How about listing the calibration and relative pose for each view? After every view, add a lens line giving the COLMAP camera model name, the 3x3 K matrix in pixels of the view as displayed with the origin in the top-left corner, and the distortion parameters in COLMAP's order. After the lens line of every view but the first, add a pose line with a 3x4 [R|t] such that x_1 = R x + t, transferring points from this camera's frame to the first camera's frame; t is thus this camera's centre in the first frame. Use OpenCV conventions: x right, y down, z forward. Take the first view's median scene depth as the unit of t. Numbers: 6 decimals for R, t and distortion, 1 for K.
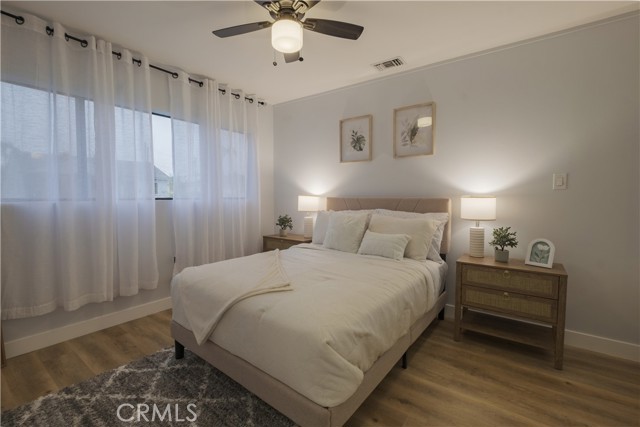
lens RADIAL K [[279.7, 0, 319.3], [0, 279.7, 210.9], [0, 0, 1]] dist [0.000238, 0.000624]
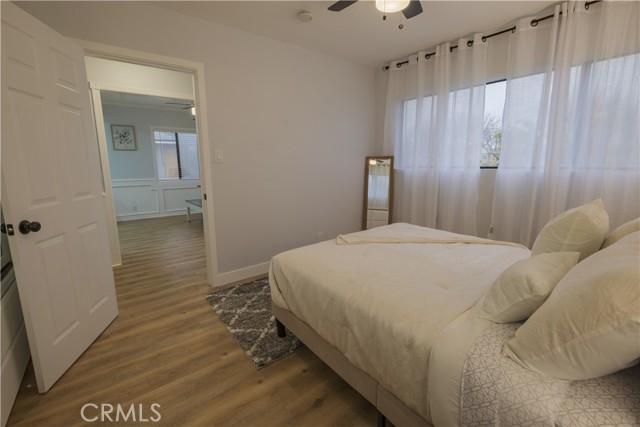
lens RADIAL K [[279.7, 0, 319.8], [0, 279.7, 211.4], [0, 0, 1]] dist [0.000238, 0.000624]
pose [[-0.249641, 0.158126, -0.955341, 0.569179], [-0.047788, 0.983363, 0.175252, -0.033204], [0.967159, 0.089404, -0.237931, 0.632056]]
